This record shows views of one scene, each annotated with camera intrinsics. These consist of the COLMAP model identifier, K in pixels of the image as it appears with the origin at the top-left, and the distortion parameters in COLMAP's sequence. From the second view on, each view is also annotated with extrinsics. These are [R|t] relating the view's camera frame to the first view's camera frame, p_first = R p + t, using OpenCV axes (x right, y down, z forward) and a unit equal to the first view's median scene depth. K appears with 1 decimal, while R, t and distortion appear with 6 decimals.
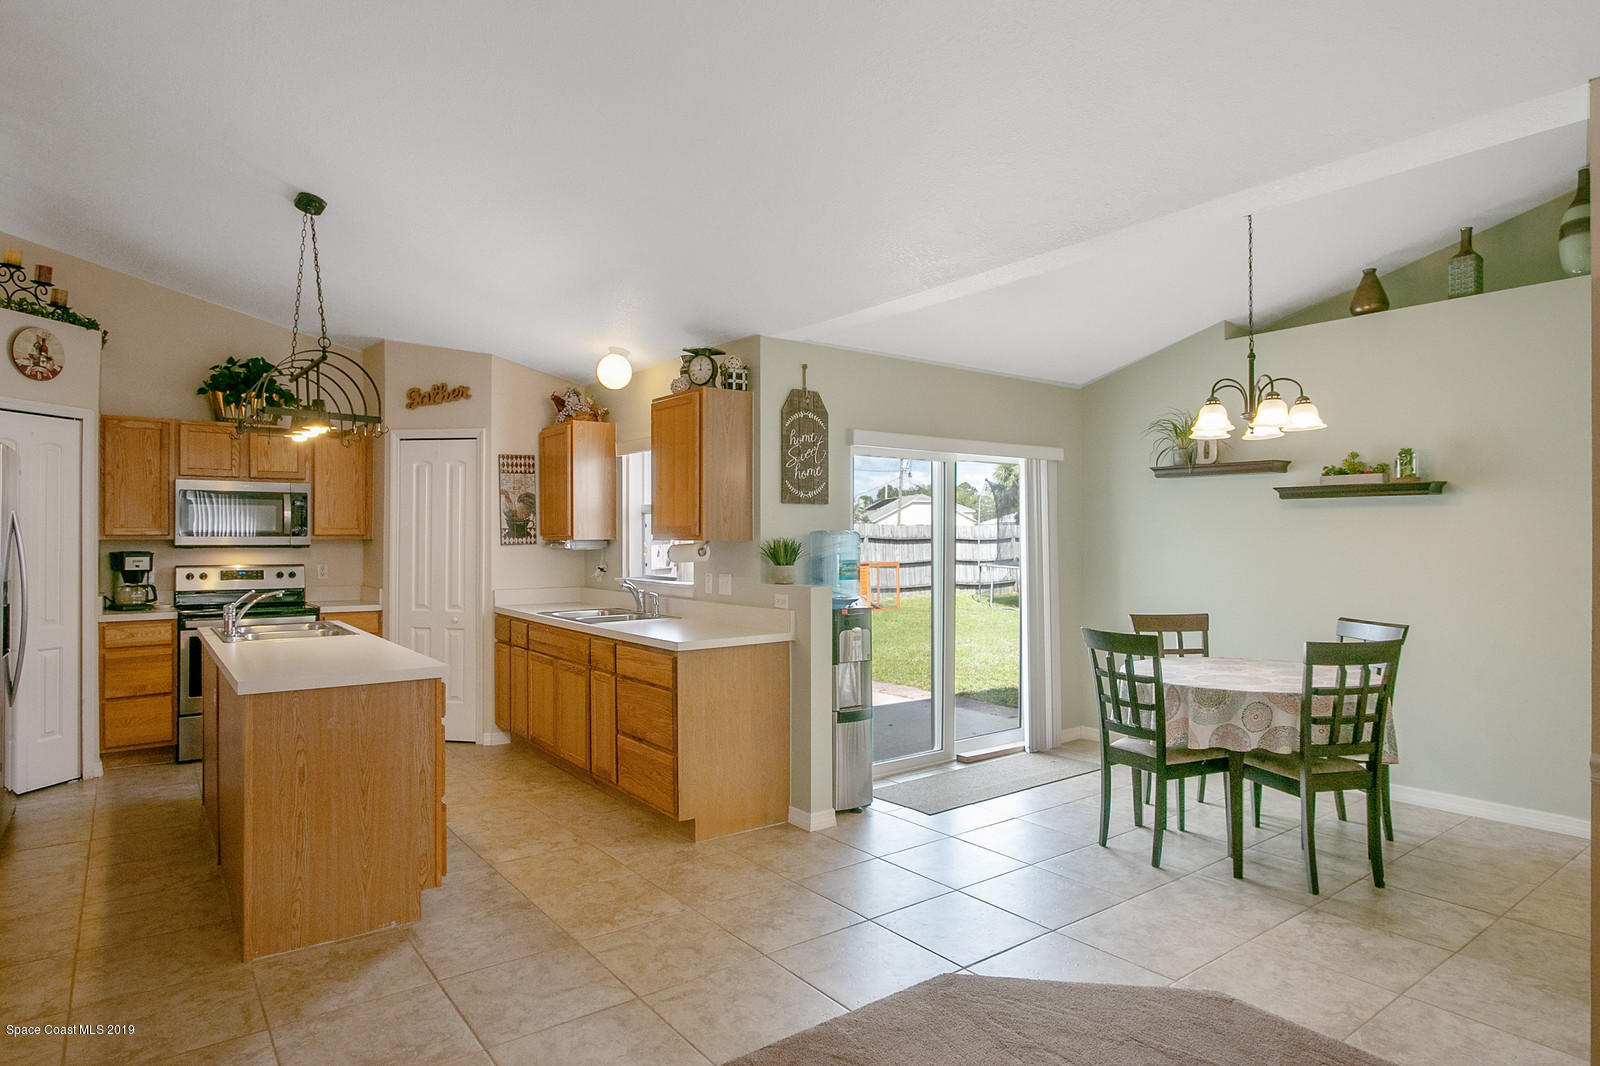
lens RADIAL K [[921.8, 0, 799.2], [0, 921.8, 533.8], [0, 0, 1]] dist [0.002981, -0.000480]
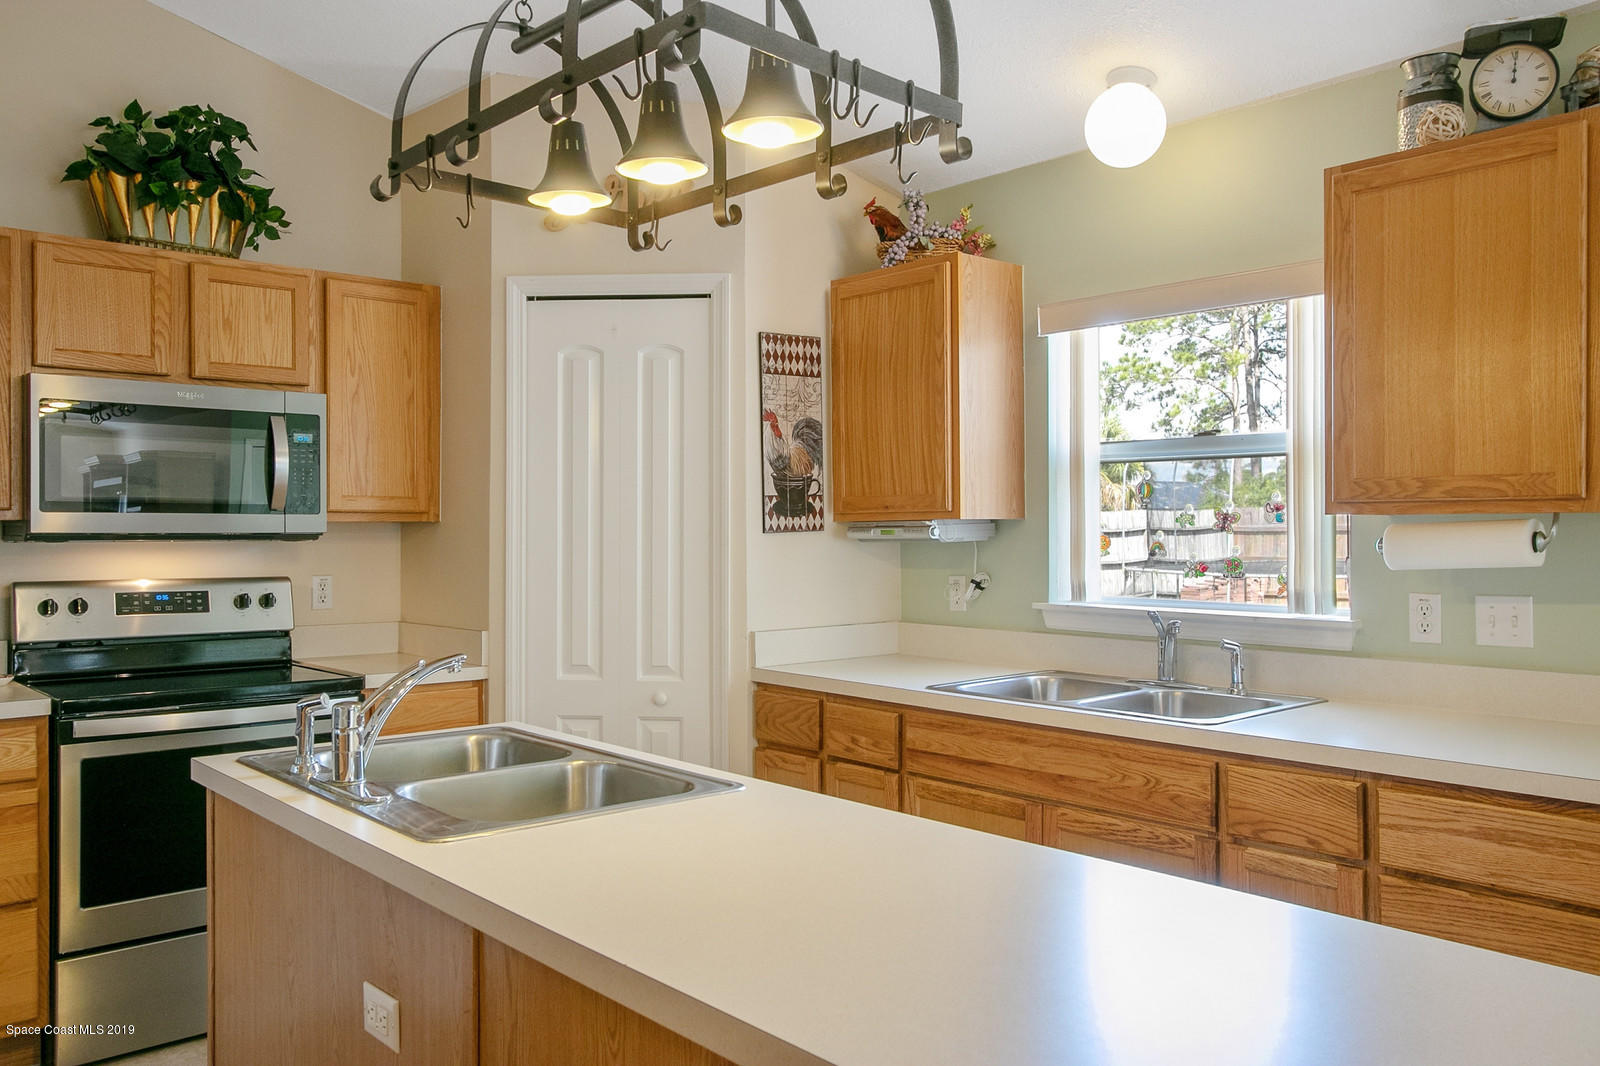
lens RADIAL K [[1228.4, 0, 801.4], [0, 1228.4, 535.9], [0, 0, 1]] dist [-0.002942, 0.003312]
pose [[0.995538, -0.003517, 0.094295, -0.826139], [0.002886, 0.999973, 0.006822, 0.022897], [-0.094317, -0.006519, 0.995521, 0.905576]]
